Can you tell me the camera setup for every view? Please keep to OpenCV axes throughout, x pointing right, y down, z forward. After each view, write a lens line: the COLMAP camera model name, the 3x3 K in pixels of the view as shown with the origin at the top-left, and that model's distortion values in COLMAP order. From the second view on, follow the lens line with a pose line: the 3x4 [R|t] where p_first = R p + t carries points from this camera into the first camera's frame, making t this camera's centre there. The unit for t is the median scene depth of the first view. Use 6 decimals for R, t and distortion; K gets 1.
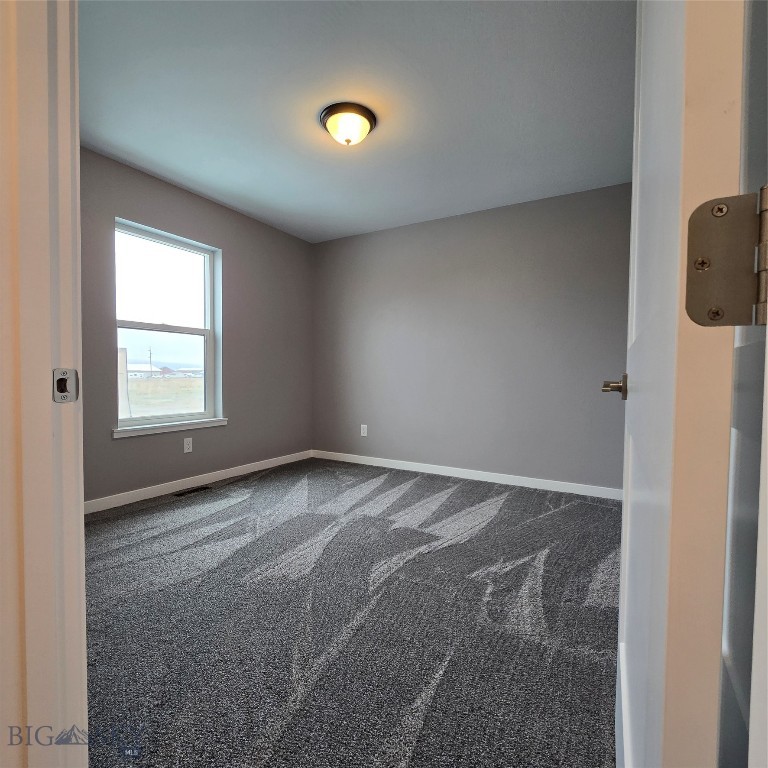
lens RADIAL K [[416.9, 0, 384.9], [0, 416.9, 387.1], [0, 0, 1]] dist [0.002250, -0.001157]
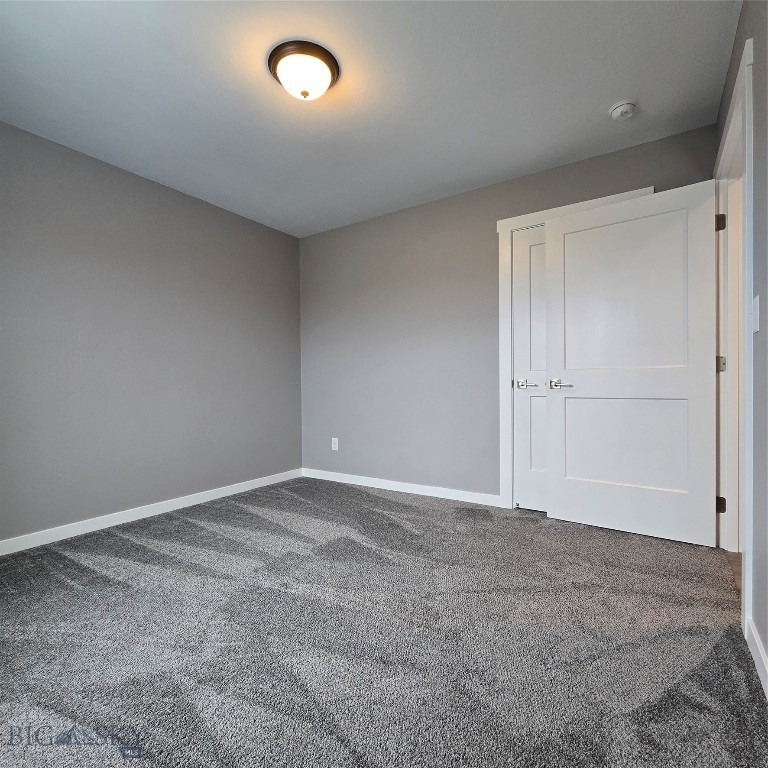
lens RADIAL K [[416.9, 0, 384.9], [0, 416.9, 387.1], [0, 0, 1]] dist [0.002250, -0.001157]
pose [[0.050357, -0.016401, 0.998597, -0.745661], [0.038250, 0.999163, 0.014481, -0.017960], [-0.997999, 0.037468, 0.050942, 0.700214]]
